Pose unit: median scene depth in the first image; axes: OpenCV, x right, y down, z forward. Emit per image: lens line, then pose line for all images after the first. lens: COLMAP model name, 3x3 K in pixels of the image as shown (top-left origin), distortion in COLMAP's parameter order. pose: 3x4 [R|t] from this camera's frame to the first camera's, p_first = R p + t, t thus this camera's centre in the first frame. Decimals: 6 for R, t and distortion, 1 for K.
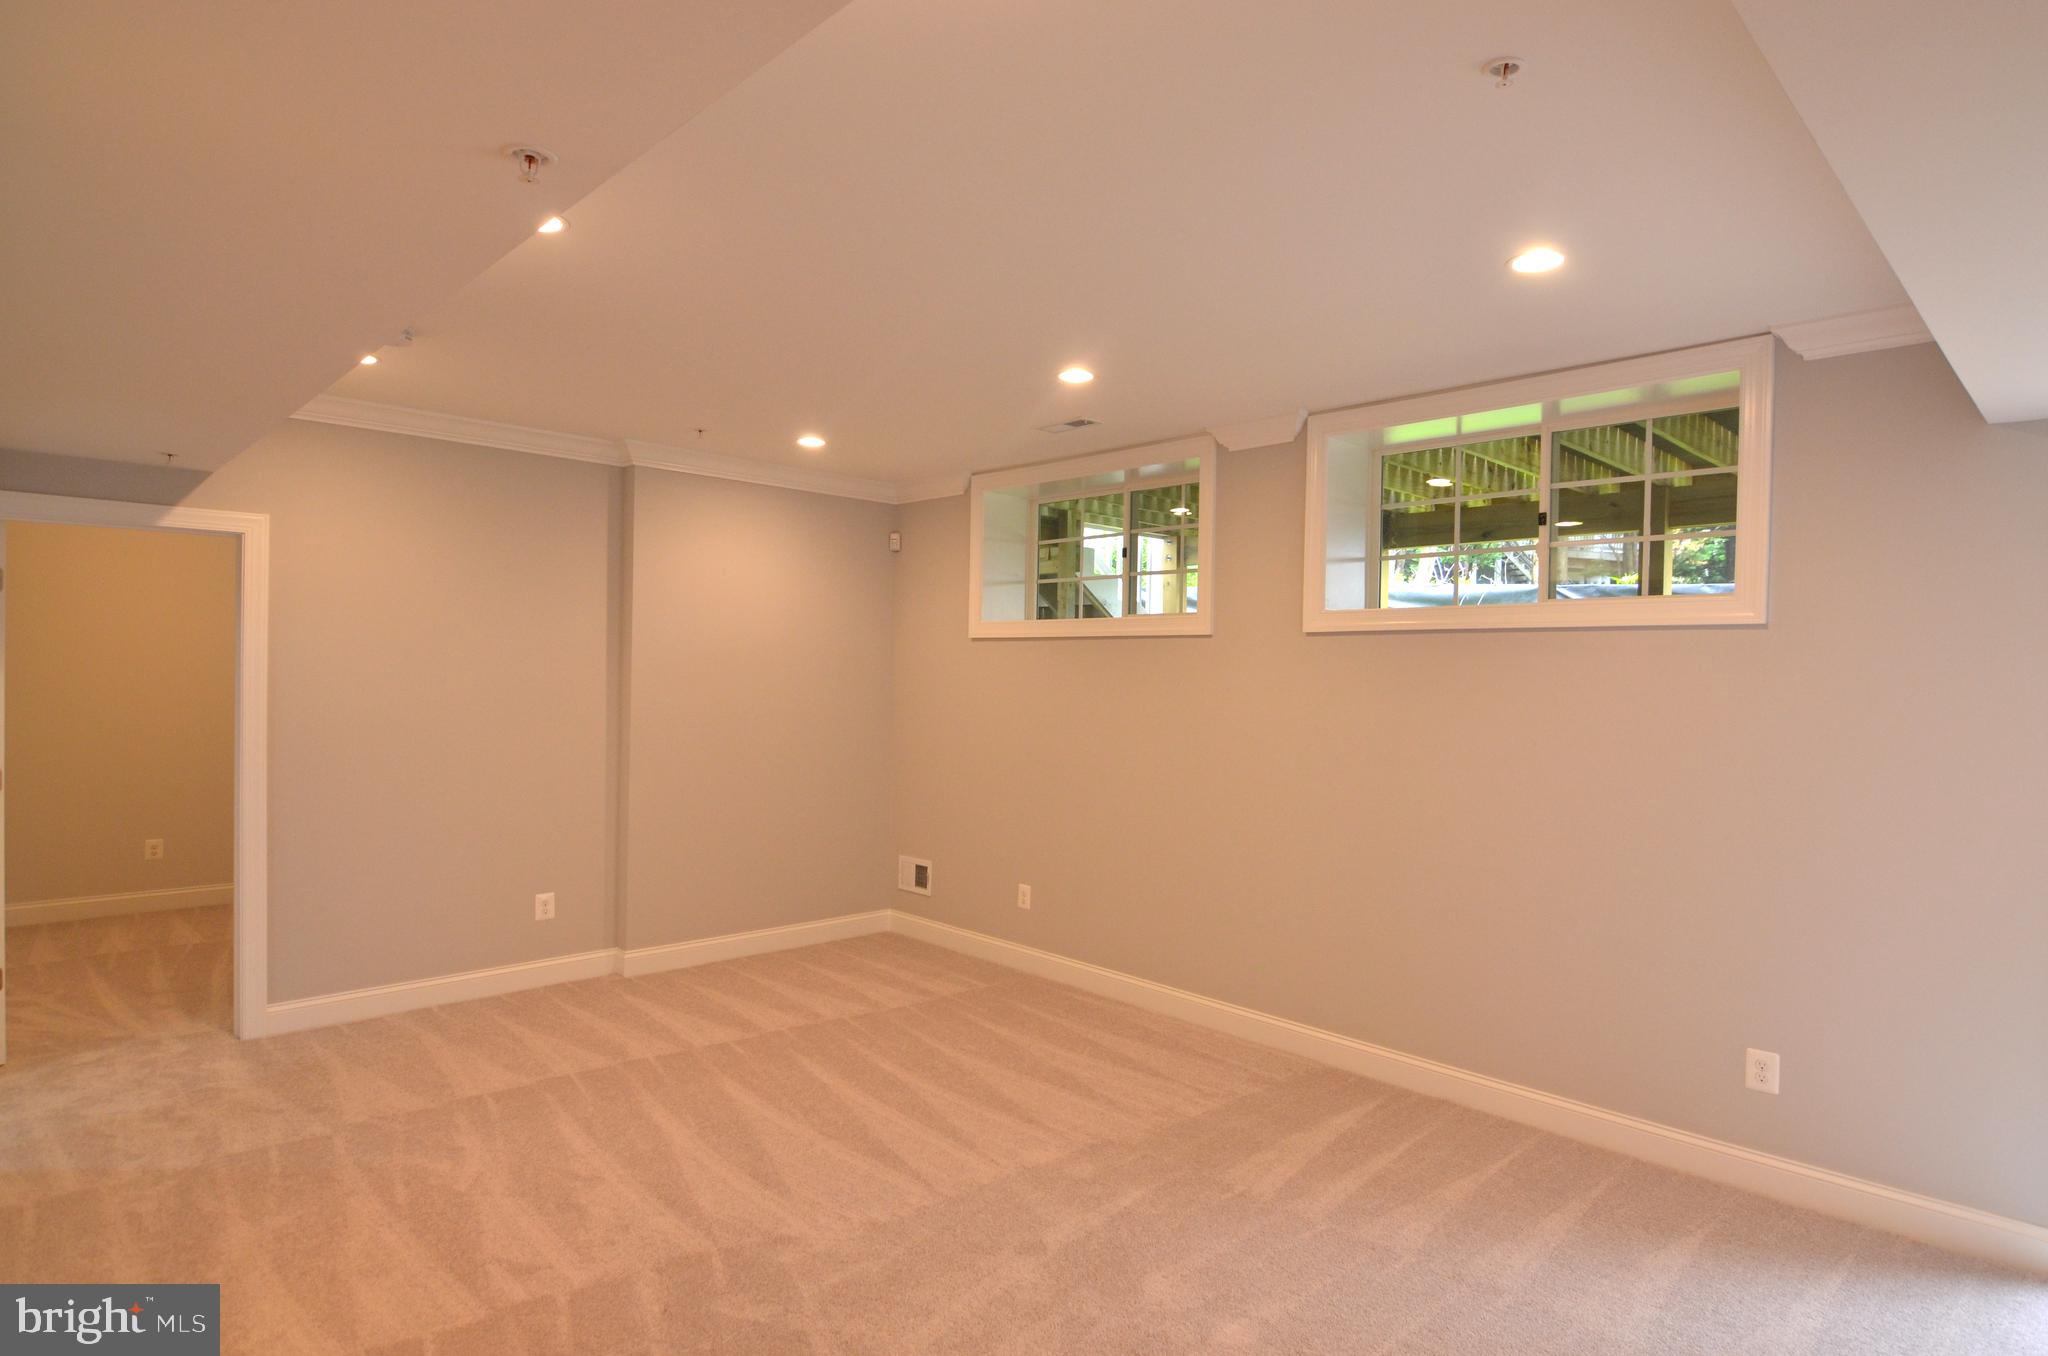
lens RADIAL K [[1104.5, 0, 1036.5], [0, 1104.5, 683.2], [0, 0, 1]] dist [-0.002747, 0.000047]
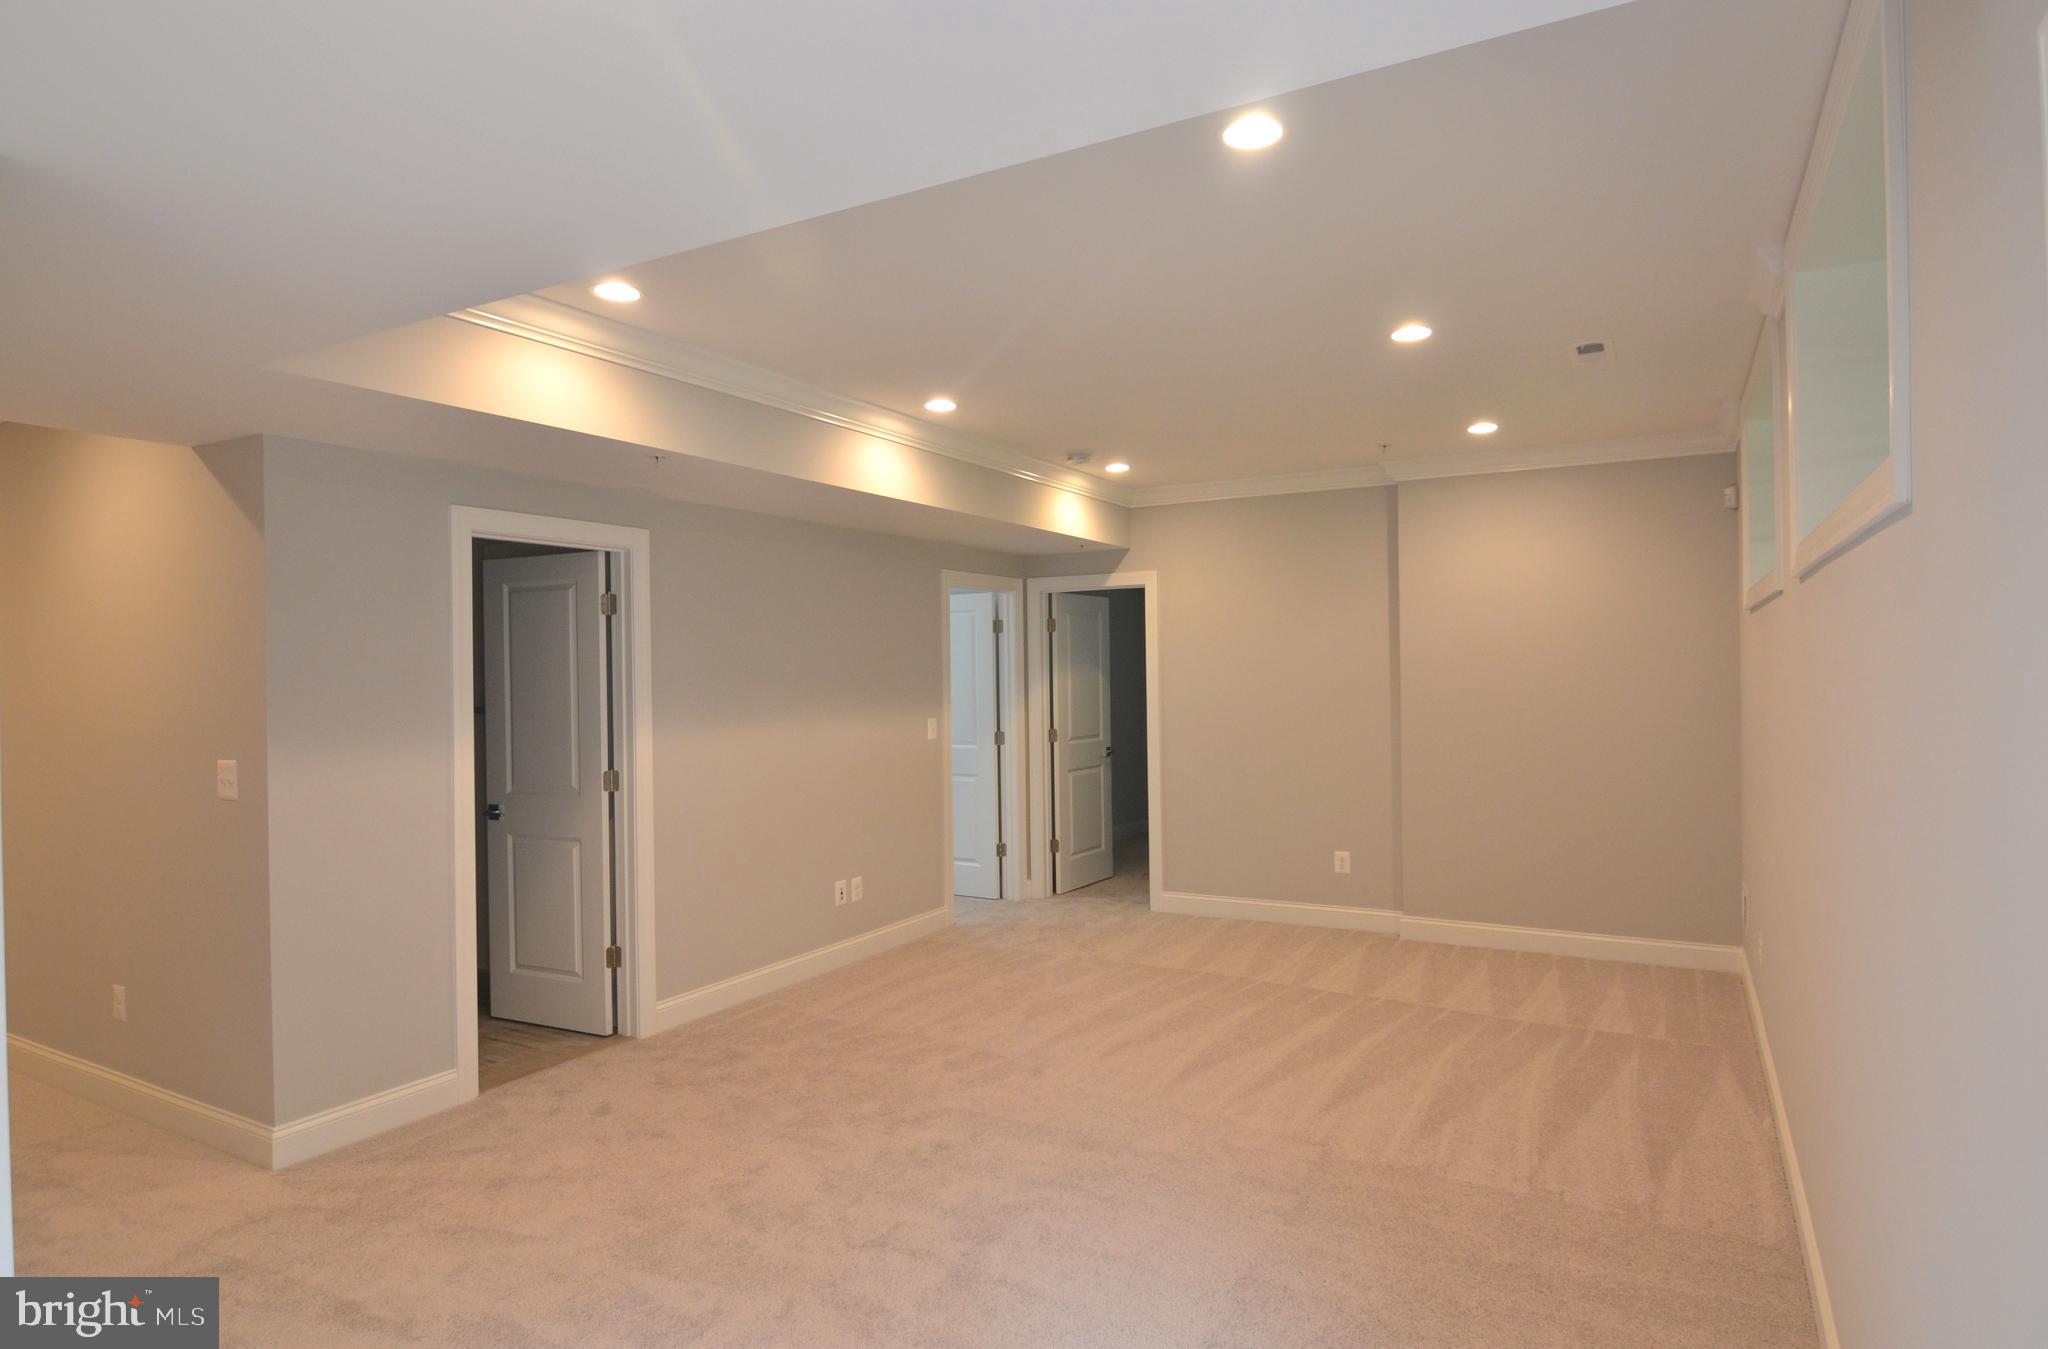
lens RADIAL K [[1104.5, 0, 1010.9], [0, 1104.5, 672.8], [0, 0, 1]] dist [-0.002747, 0.000047]
pose [[0.290491, -0.019712, -0.956675, 0.610135], [0.015174, 0.999757, -0.015992, 0.009092], [0.956758, -0.009871, 0.290719, 0.306396]]
